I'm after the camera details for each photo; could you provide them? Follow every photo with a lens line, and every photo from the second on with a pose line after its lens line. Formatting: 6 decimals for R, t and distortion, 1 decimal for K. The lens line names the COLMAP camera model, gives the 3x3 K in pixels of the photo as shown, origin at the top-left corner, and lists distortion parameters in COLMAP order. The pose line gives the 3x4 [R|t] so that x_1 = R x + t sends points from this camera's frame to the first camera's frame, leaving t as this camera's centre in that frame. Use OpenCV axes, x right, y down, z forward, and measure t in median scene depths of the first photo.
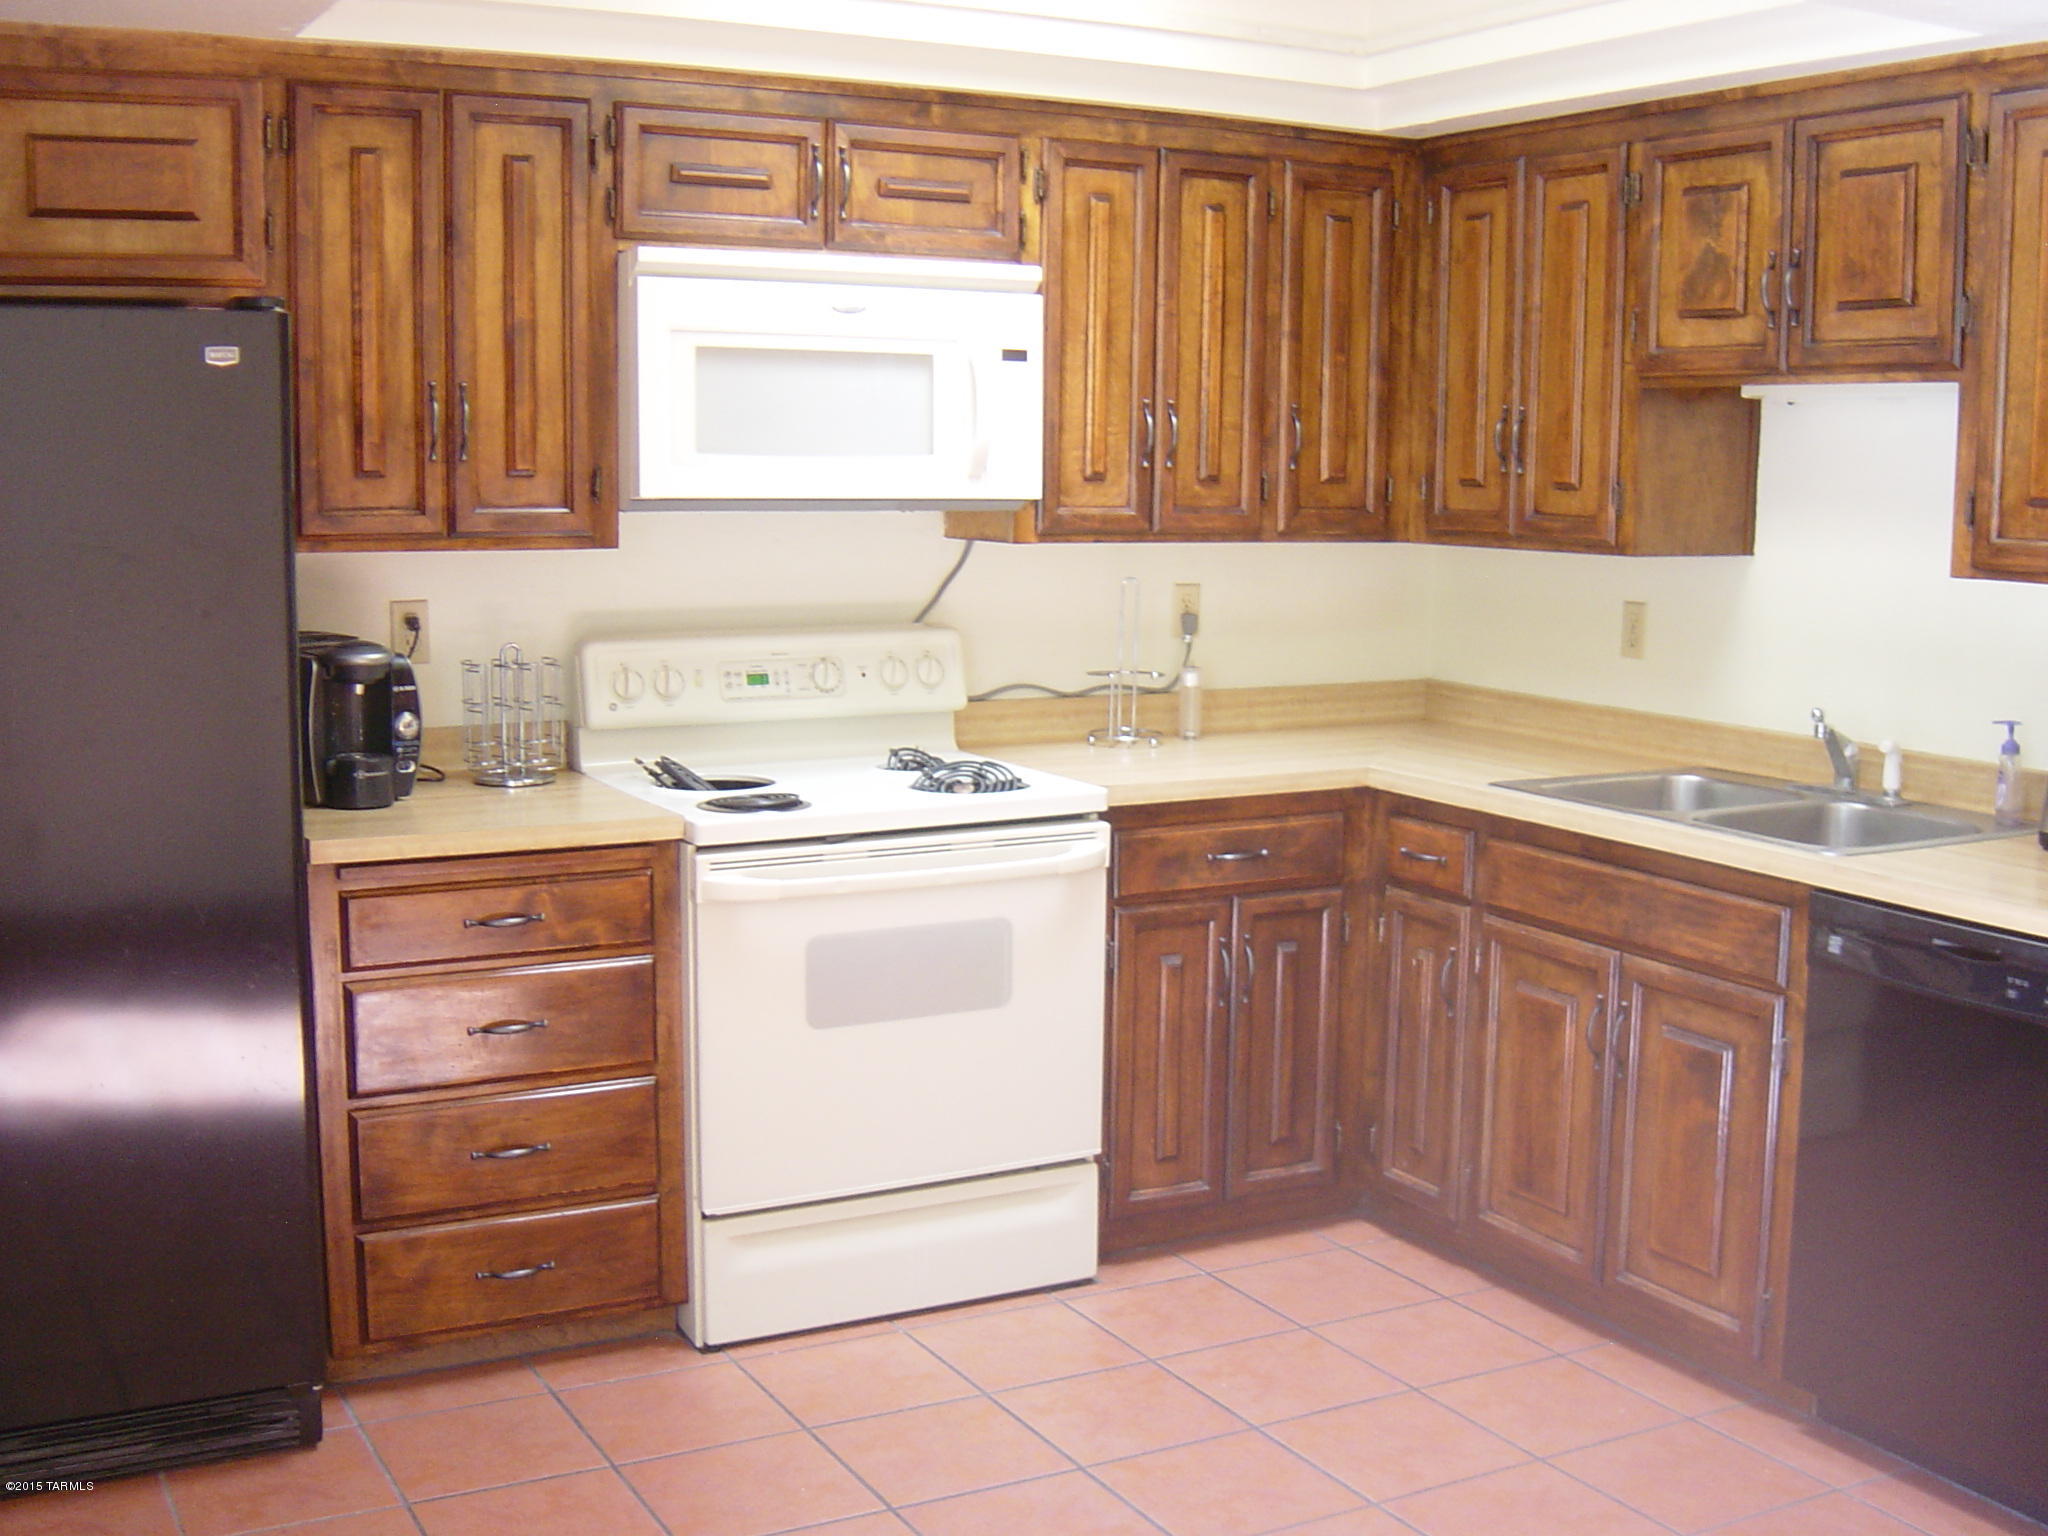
lens RADIAL K [[2361.2, 0, 1024.0], [0, 2361.2, 768.0], [0, 0, 1]] dist [-0.070300, -0.021624]
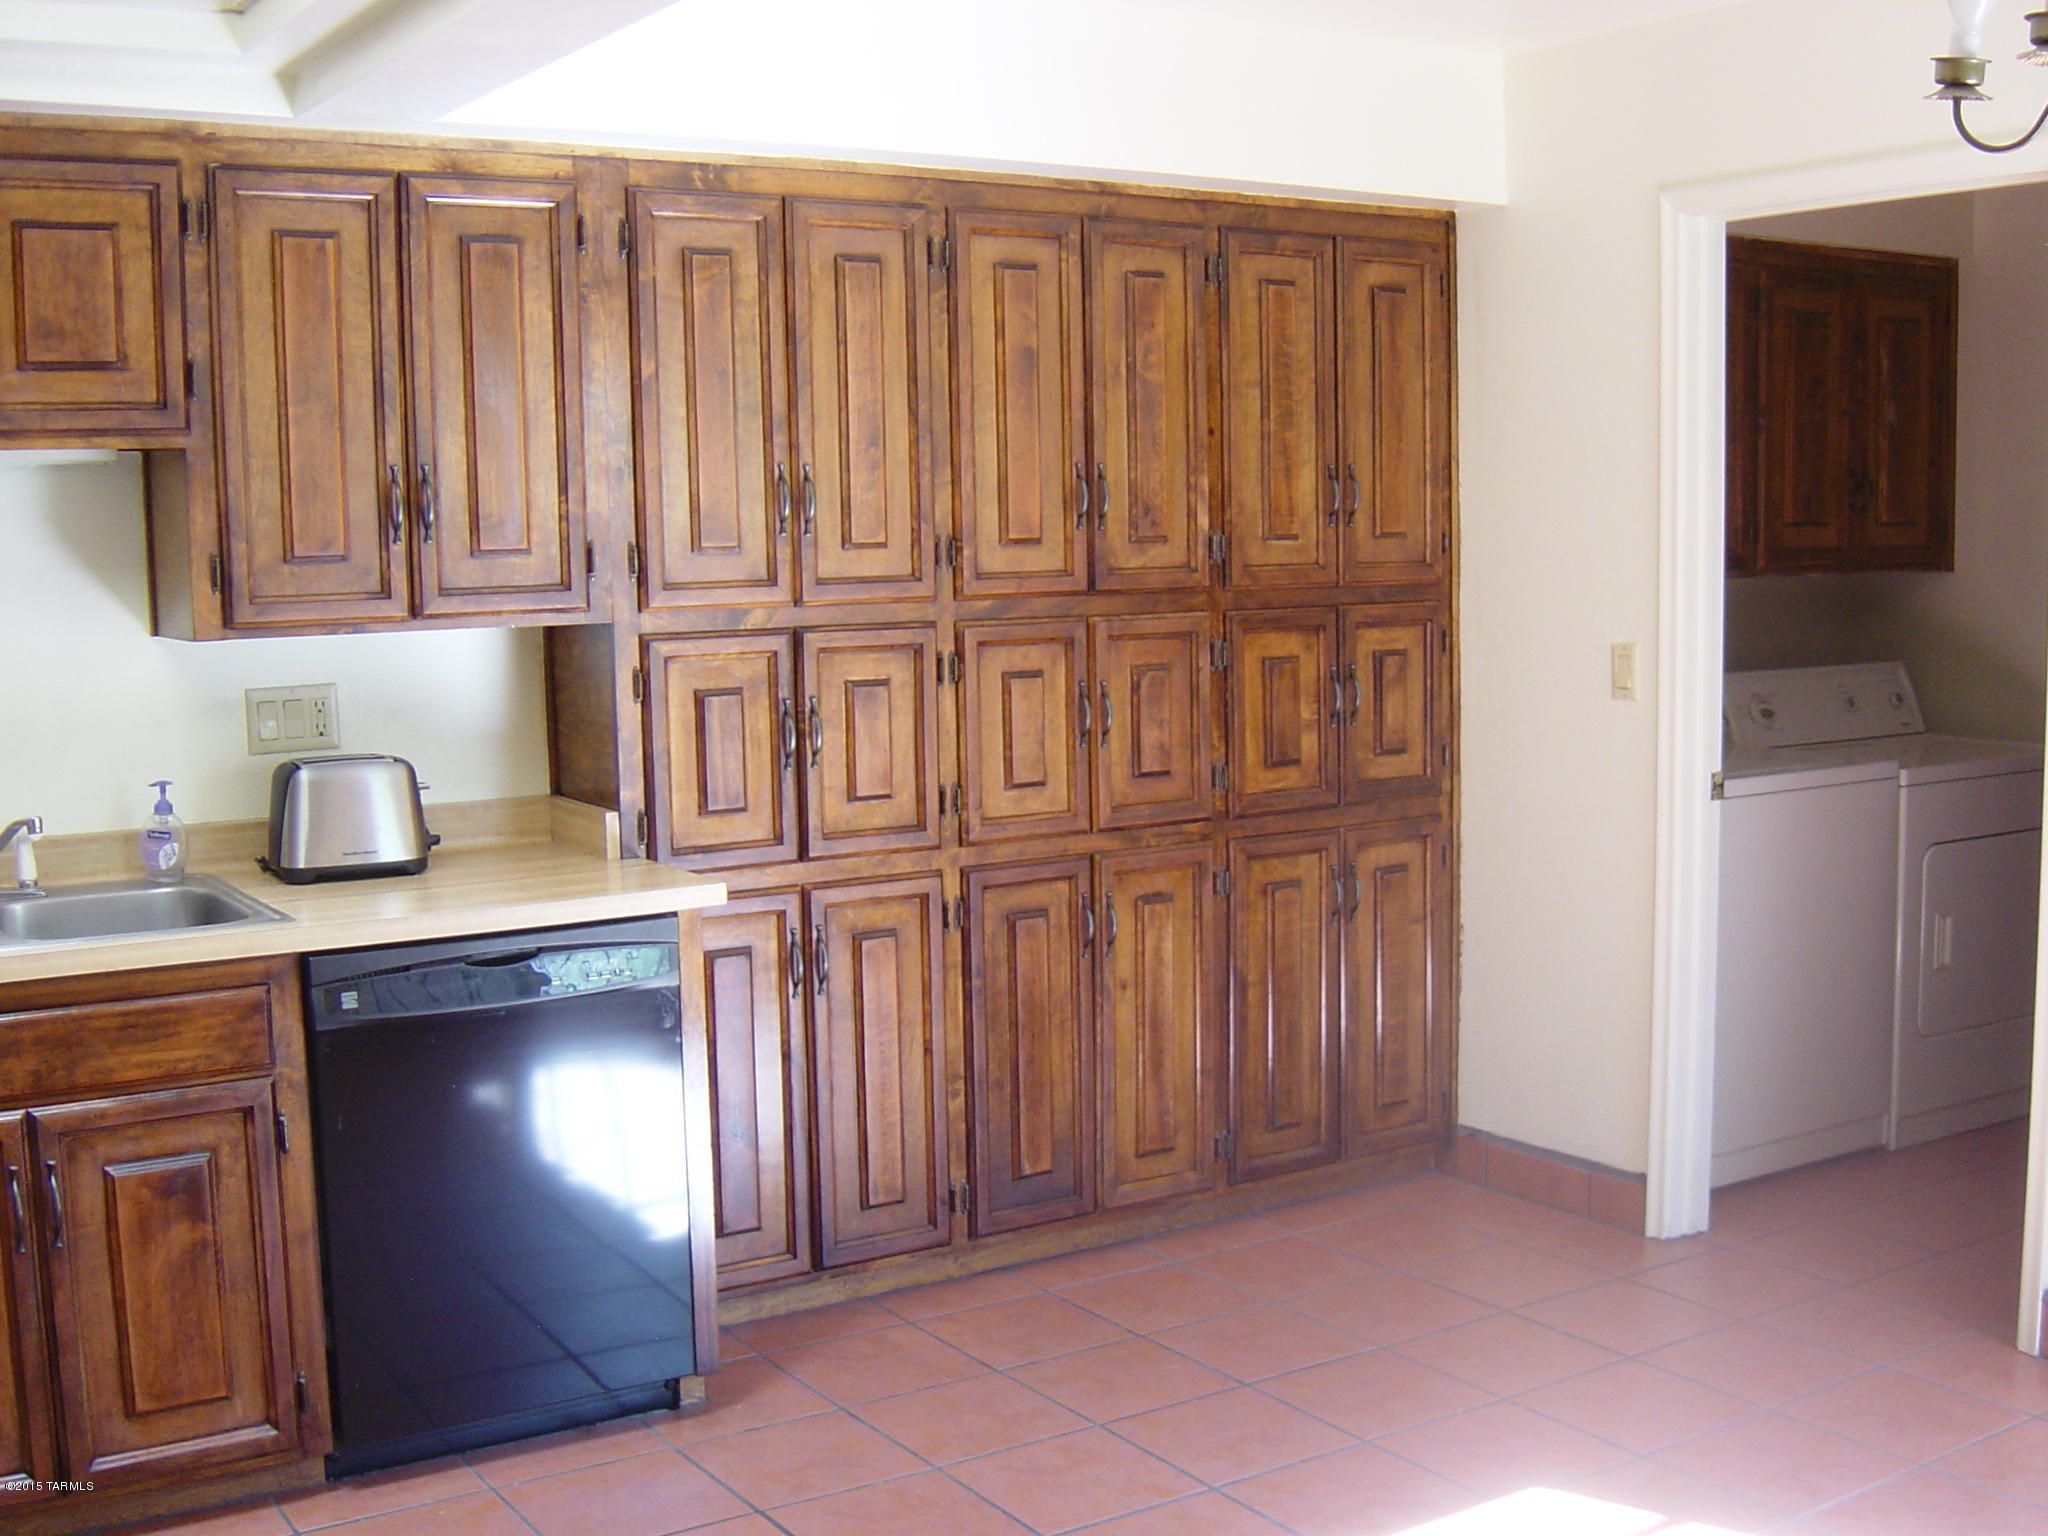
lens RADIAL K [[2361.2, 0, 1024.0], [0, 2361.2, 768.0], [0, 0, 1]] dist [-0.070300, -0.021624]
pose [[-0.074825, -0.115765, 0.990454, -0.568713], [0.155748, 0.979693, 0.126273, -0.089271], [-0.984959, 0.163710, -0.055275, 0.636785]]
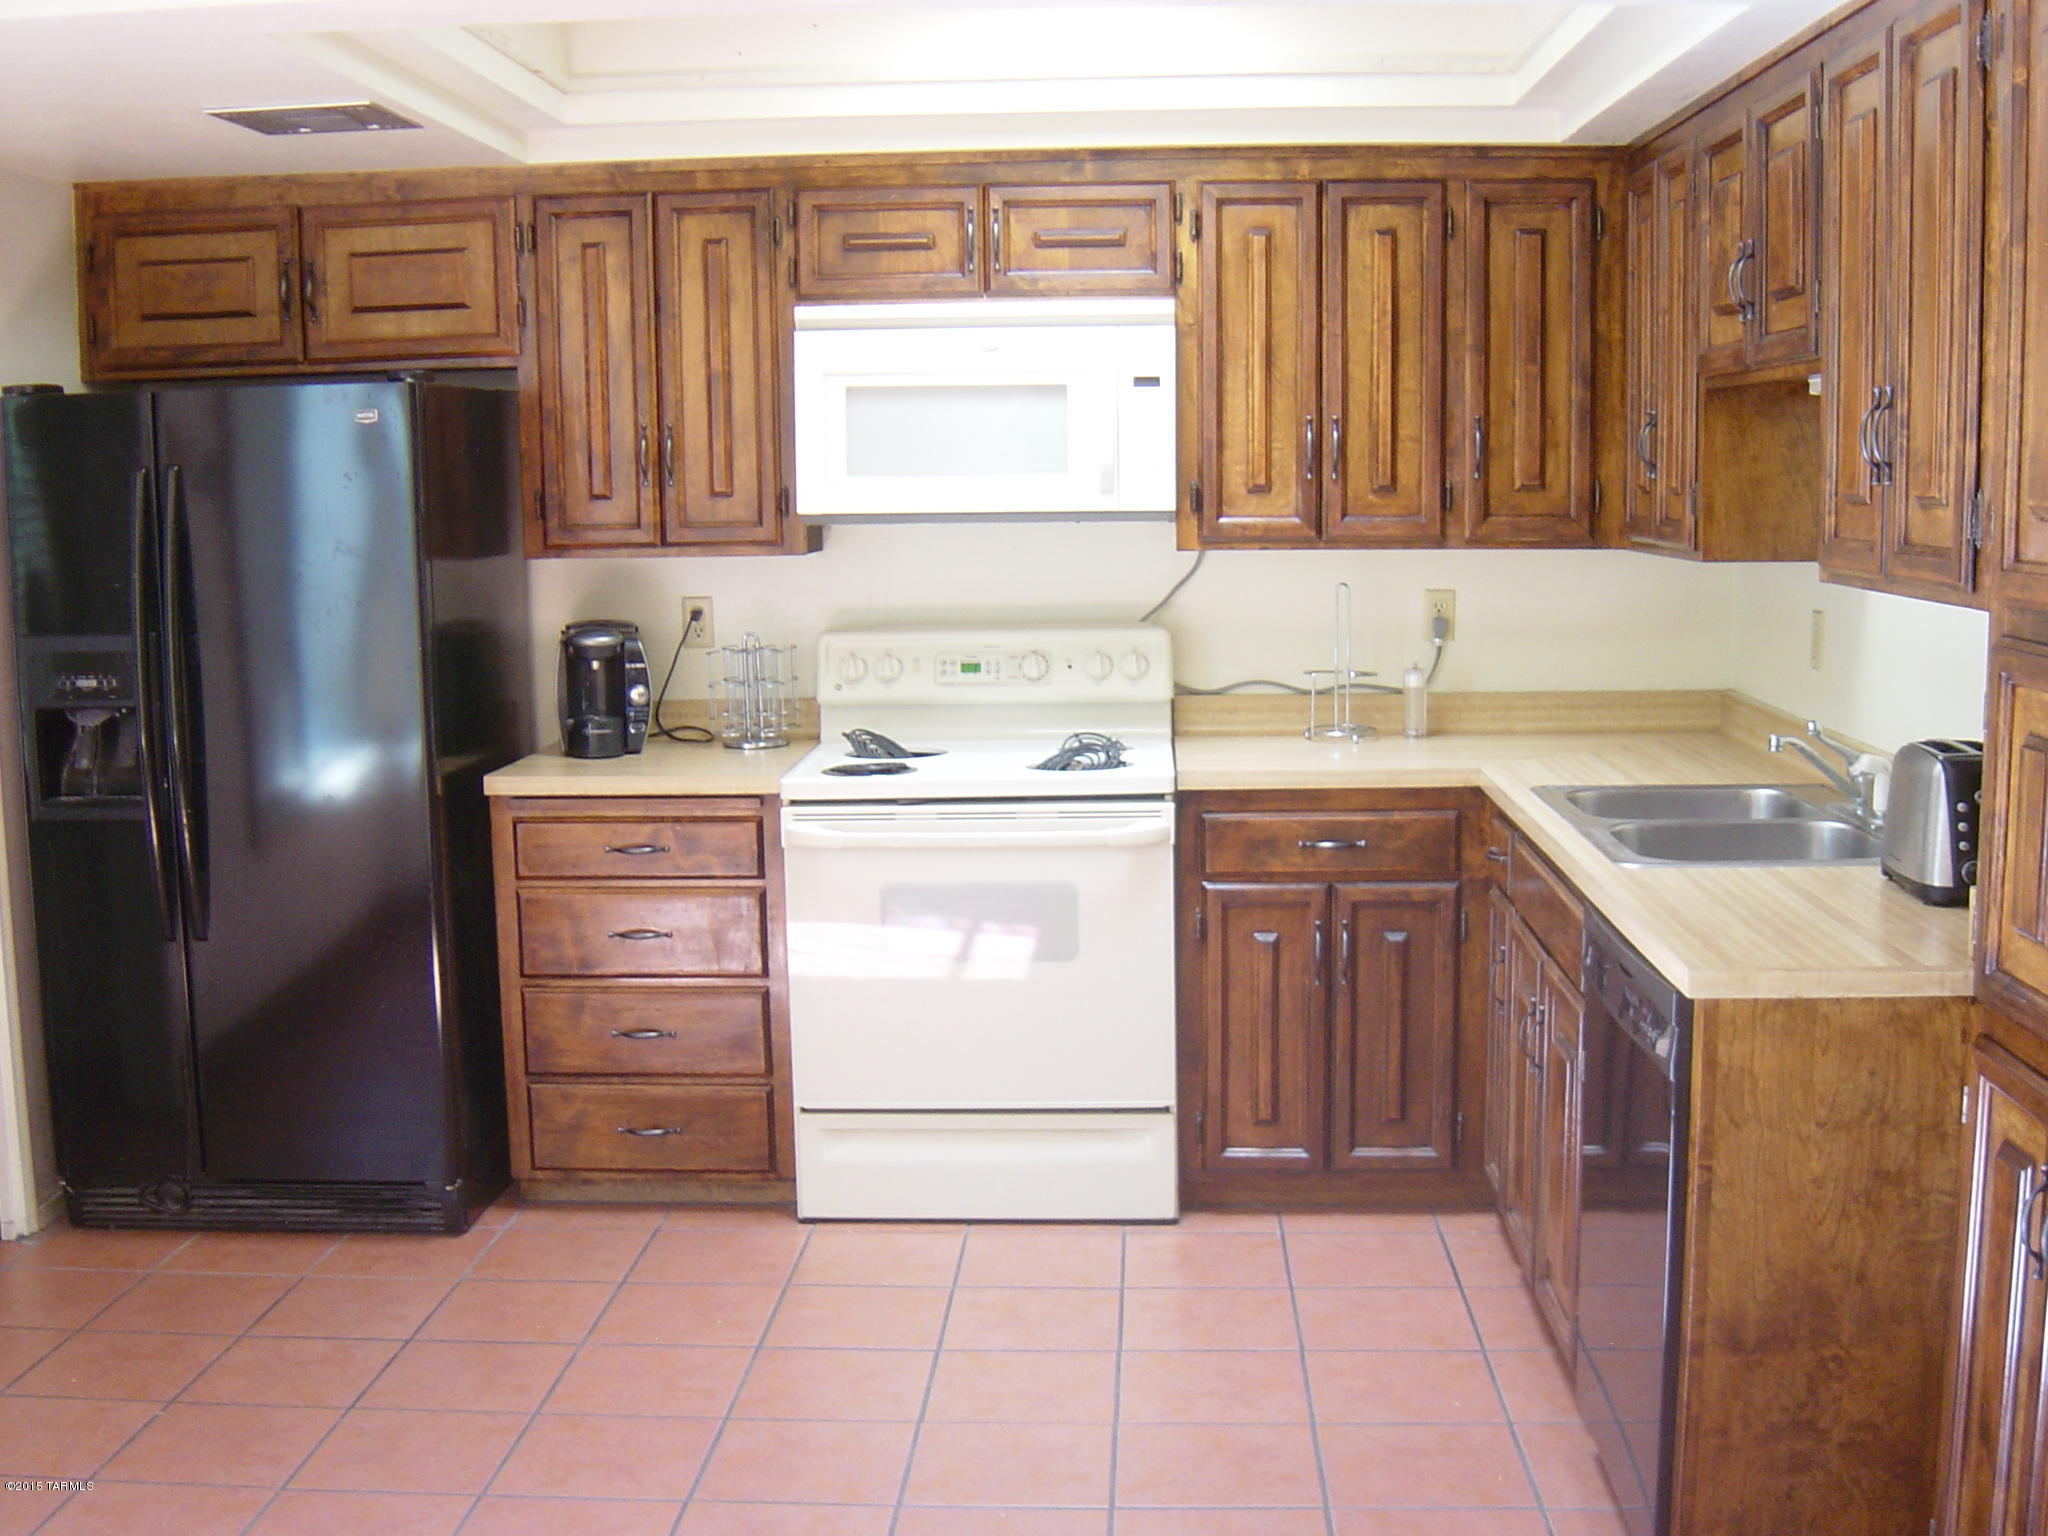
lens RADIAL K [[2361.2, 0, 1024.0], [0, 2361.2, 768.0], [0, 0, 1]] dist [-0.070300, -0.021624]
pose [[0.853530, 0.044844, -0.519110, 0.547792], [-0.047342, 0.998843, 0.008447, 0.000540], [0.518888, 0.017366, 0.854666, 0.022762]]
